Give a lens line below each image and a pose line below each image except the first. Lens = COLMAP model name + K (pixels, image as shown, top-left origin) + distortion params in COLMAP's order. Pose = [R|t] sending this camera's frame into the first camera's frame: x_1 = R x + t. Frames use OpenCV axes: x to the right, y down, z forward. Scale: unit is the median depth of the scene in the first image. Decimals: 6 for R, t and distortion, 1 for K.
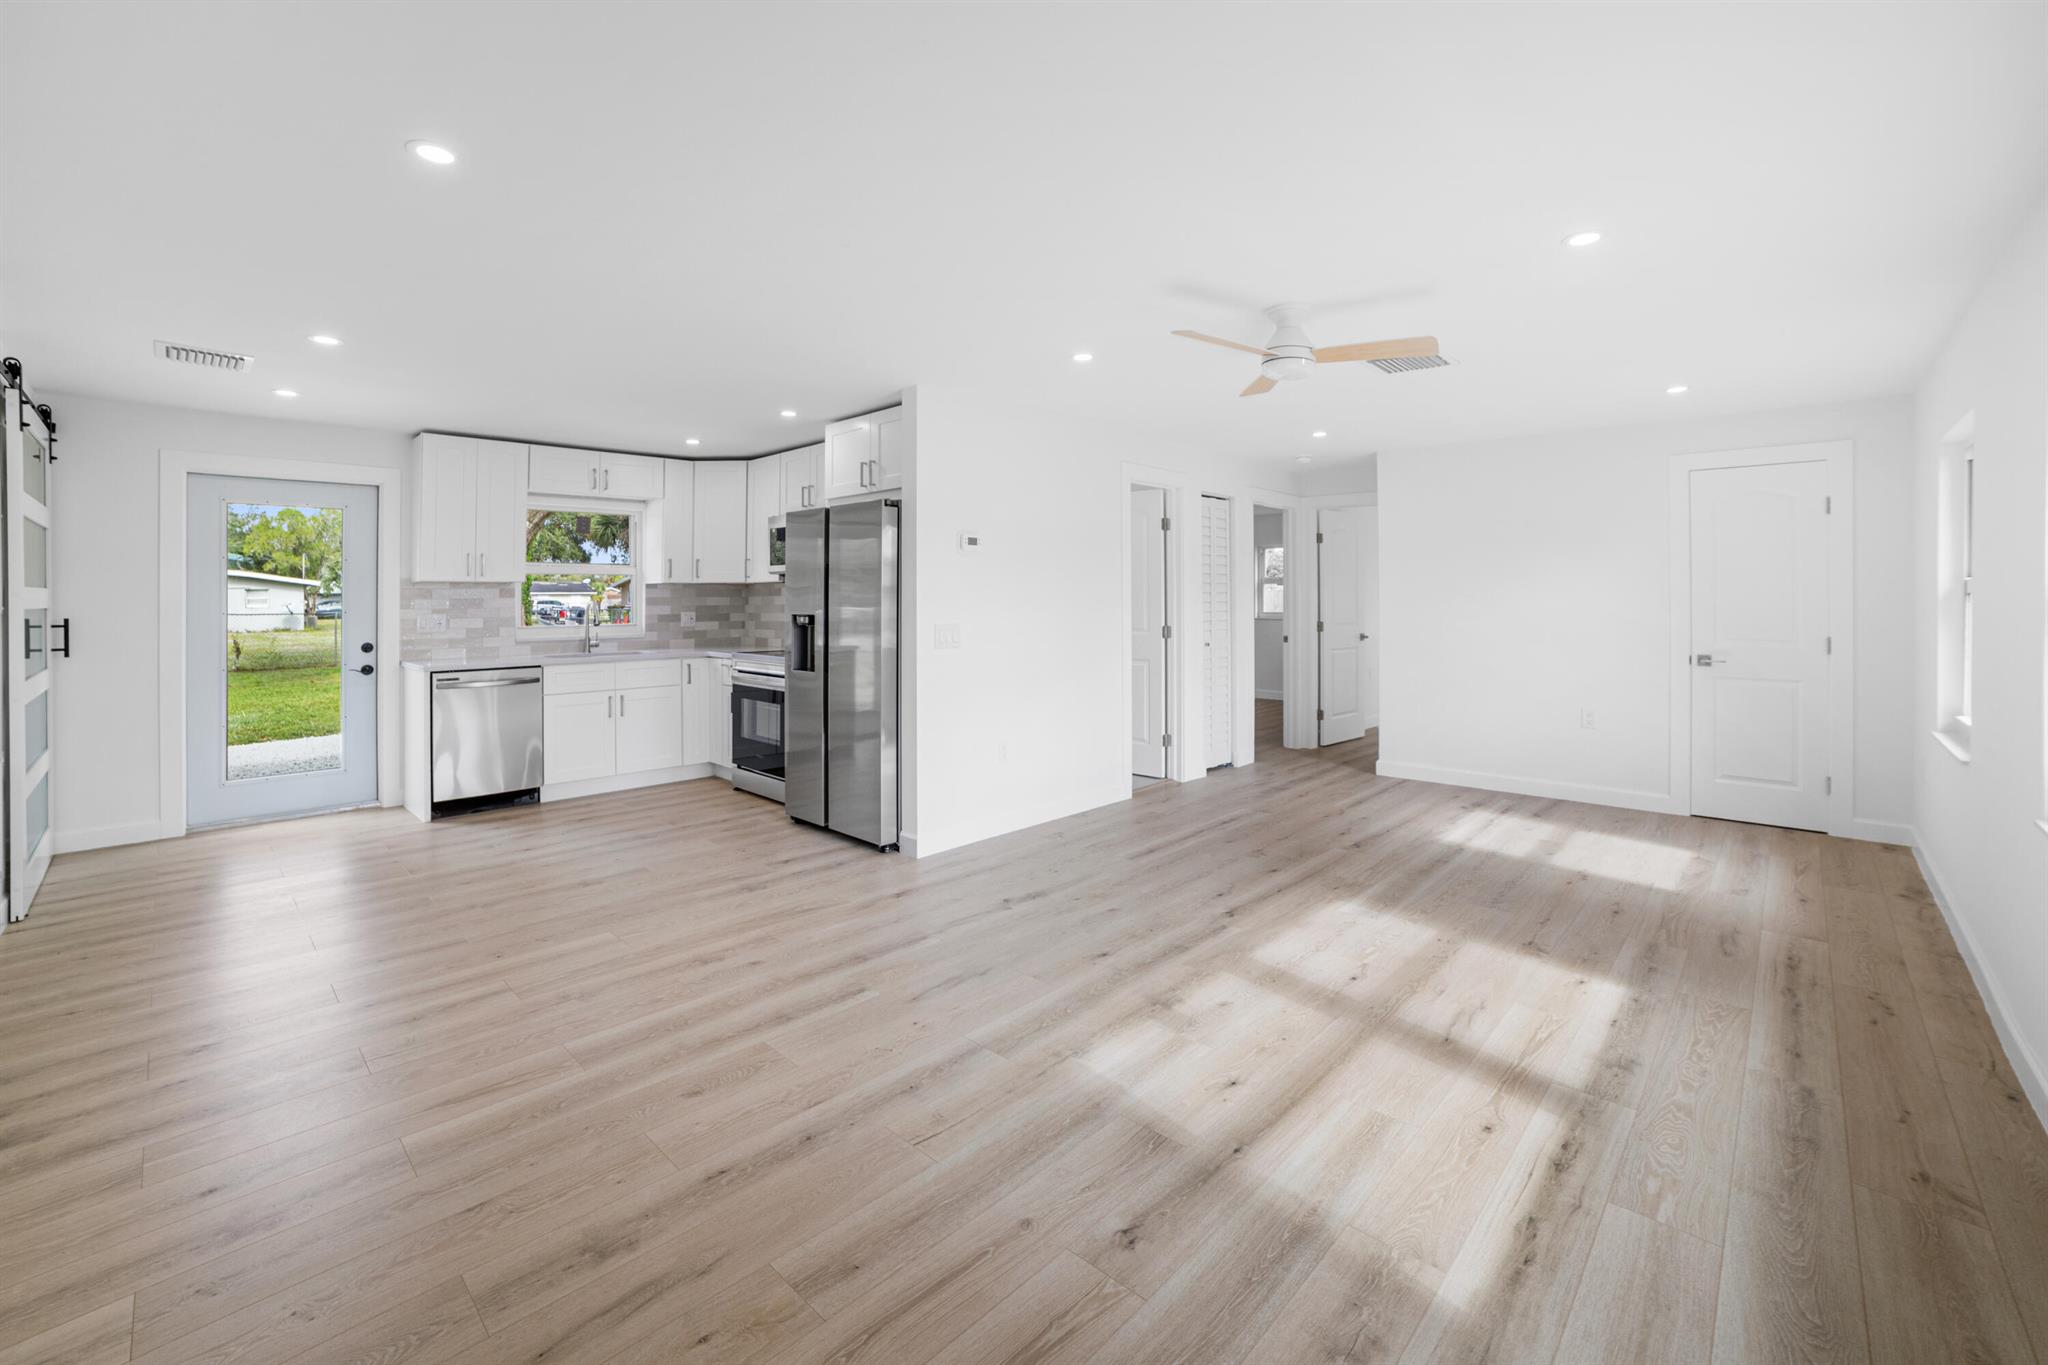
lens RADIAL K [[839.7, 0, 1027.8], [0, 839.7, 582.7], [0, 0, 1]] dist [-0.079116, 0.019251]
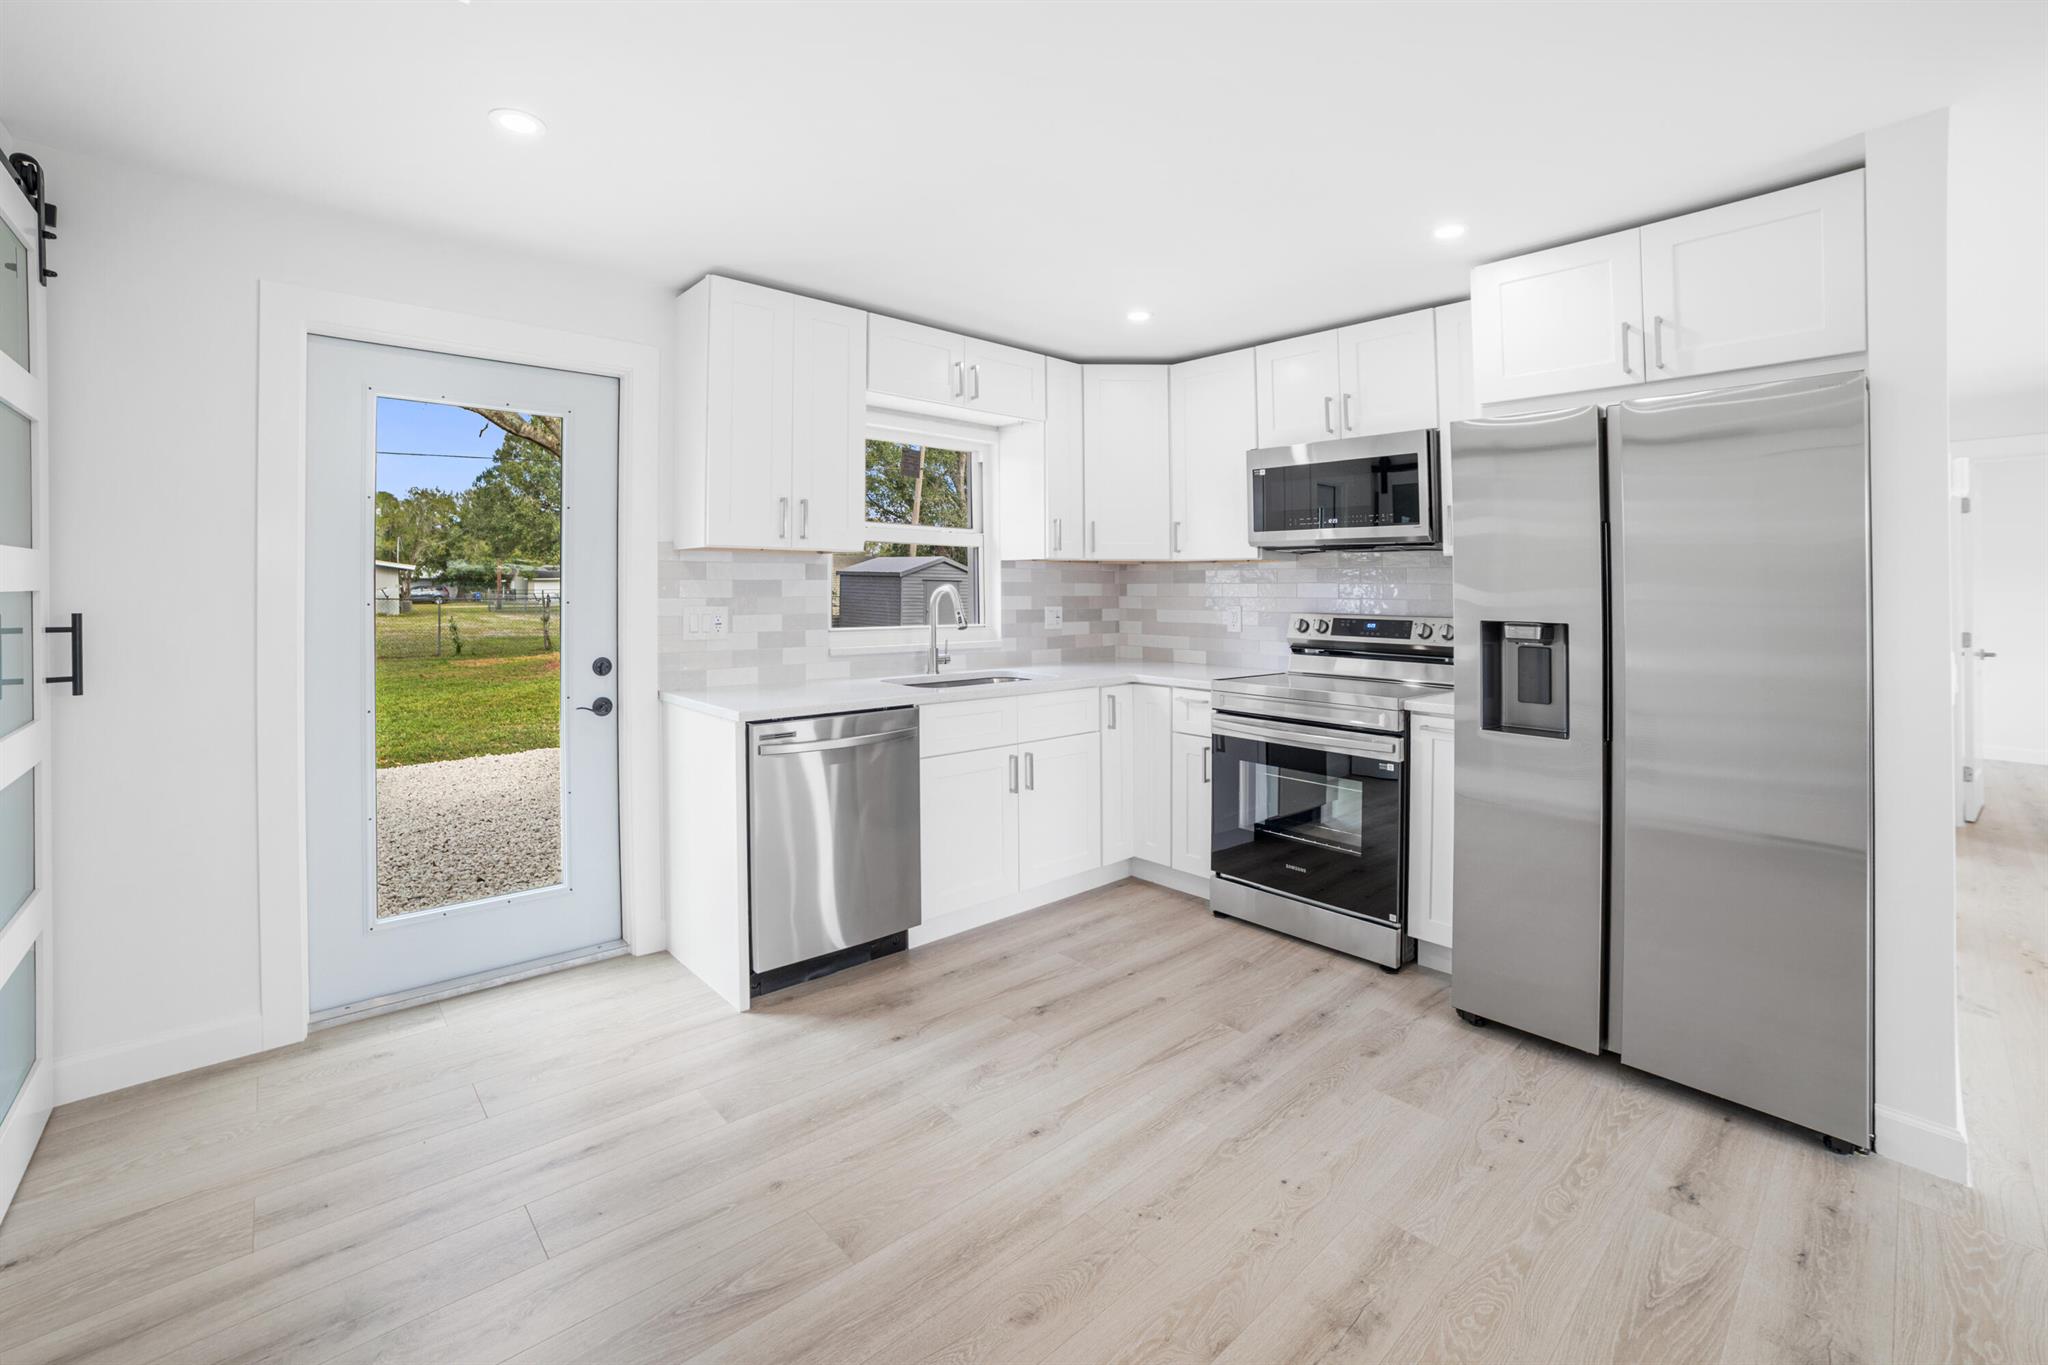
lens RADIAL K [[884.0, 0, 1028.0], [0, 884.0, 567.4], [0, 0, 1]] dist [-0.072282, 0.025163]
pose [[0.997480, 0.013032, -0.069745, -0.470339], [-0.013232, 0.999910, -0.002396, 0.009251], [0.069708, 0.003313, 0.997562, 0.401668]]
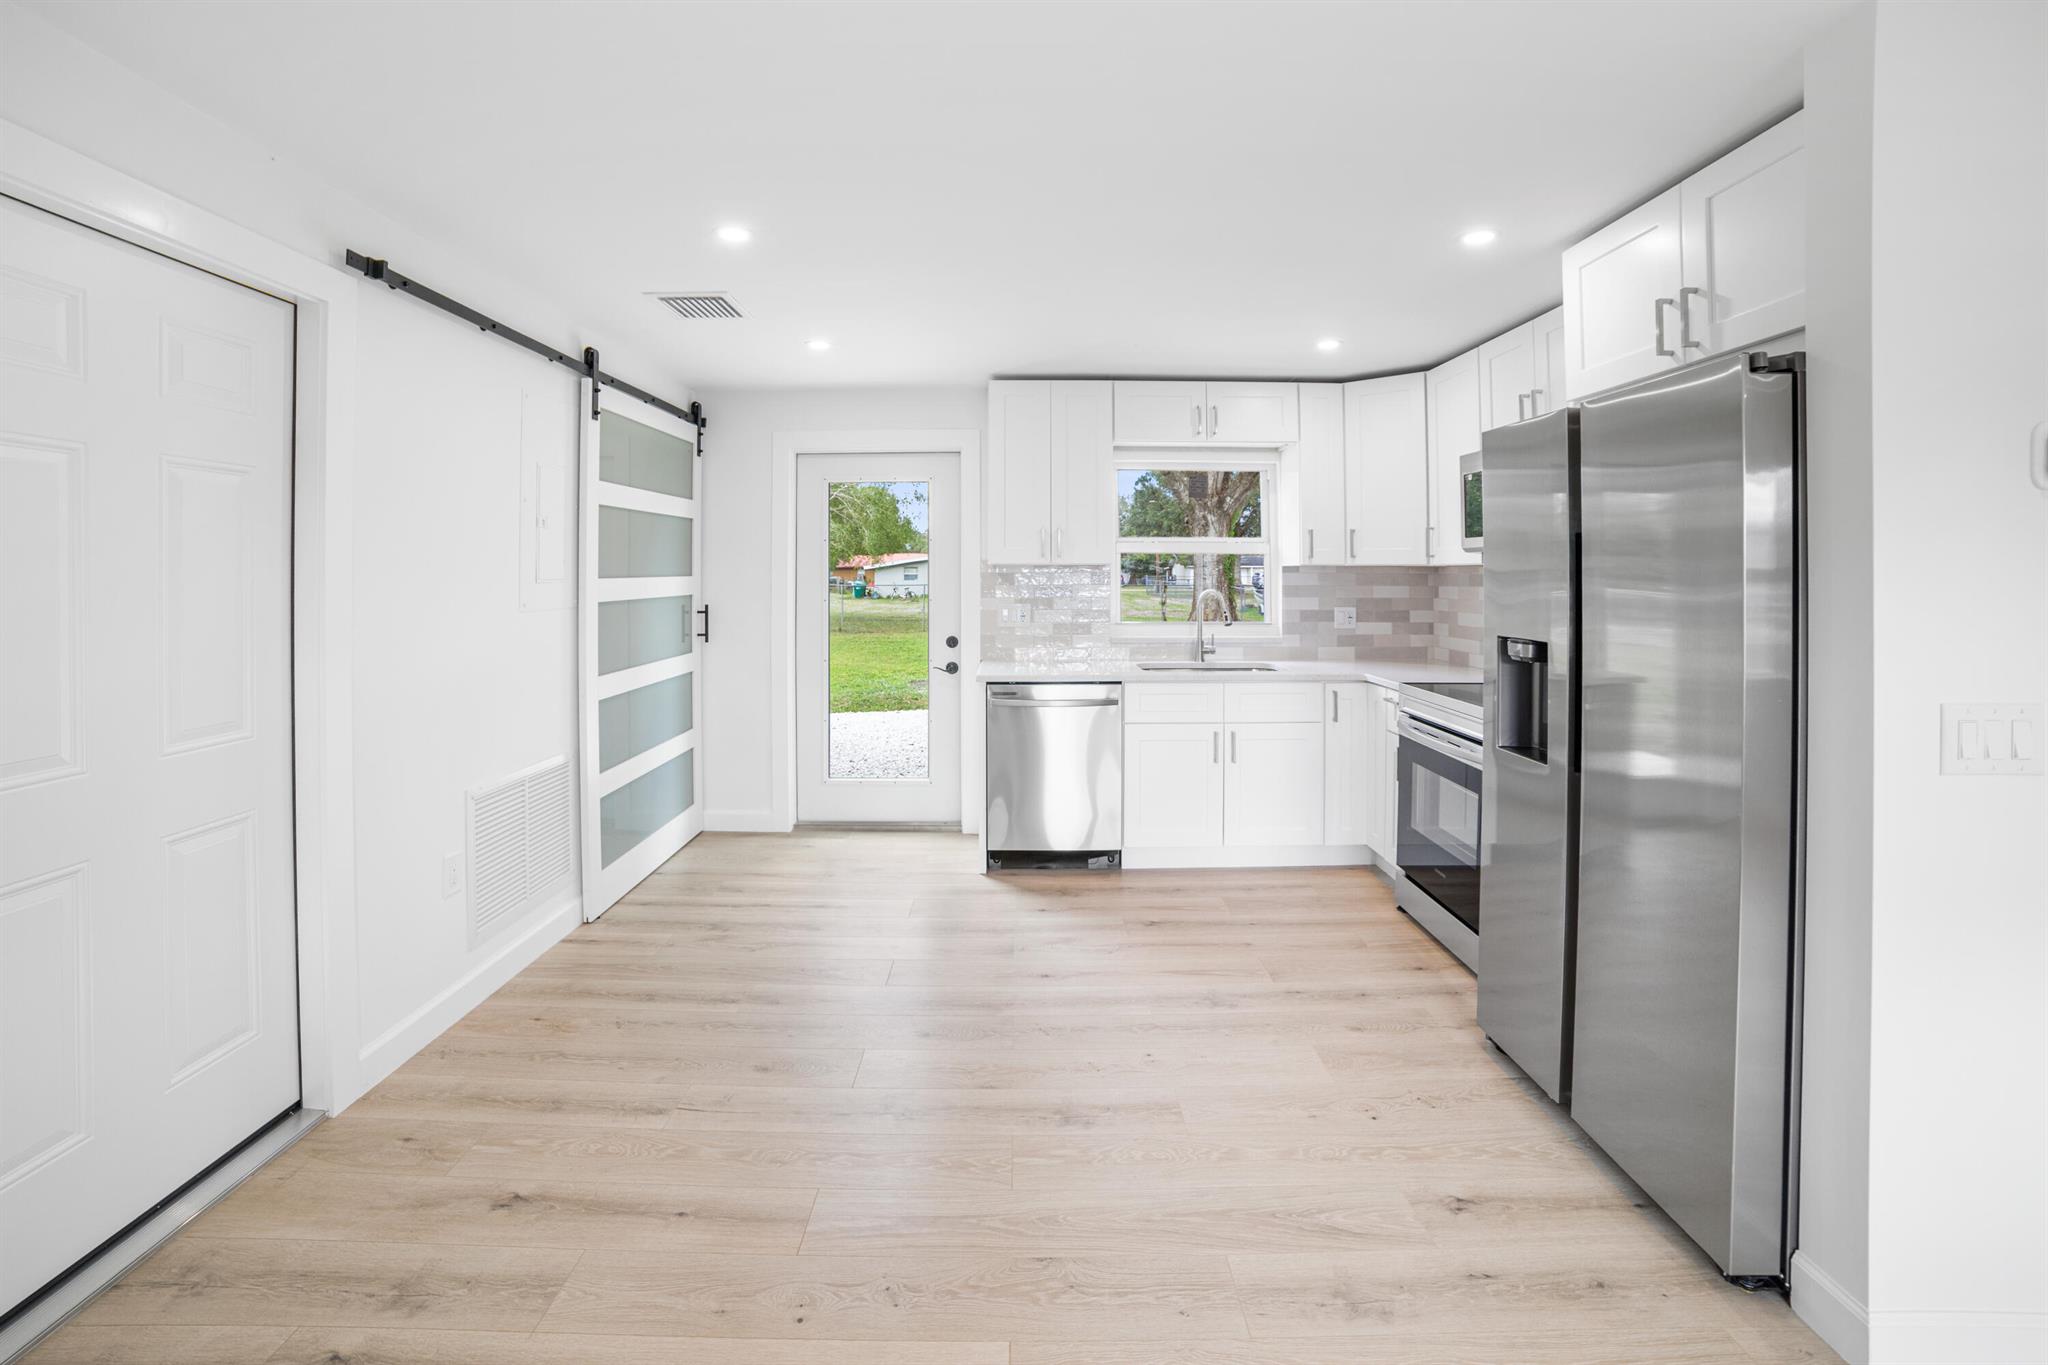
lens RADIAL K [[869.1, 0, 1019.3], [0, 869.1, 553.5], [0, 0, 1]] dist [-0.075519, 0.023321]
pose [[0.685490, -0.007694, -0.728041, -0.097006], [0.007044, 0.999967, -0.003936, -0.009902], [0.728048, -0.002430, 0.685522, 0.395932]]
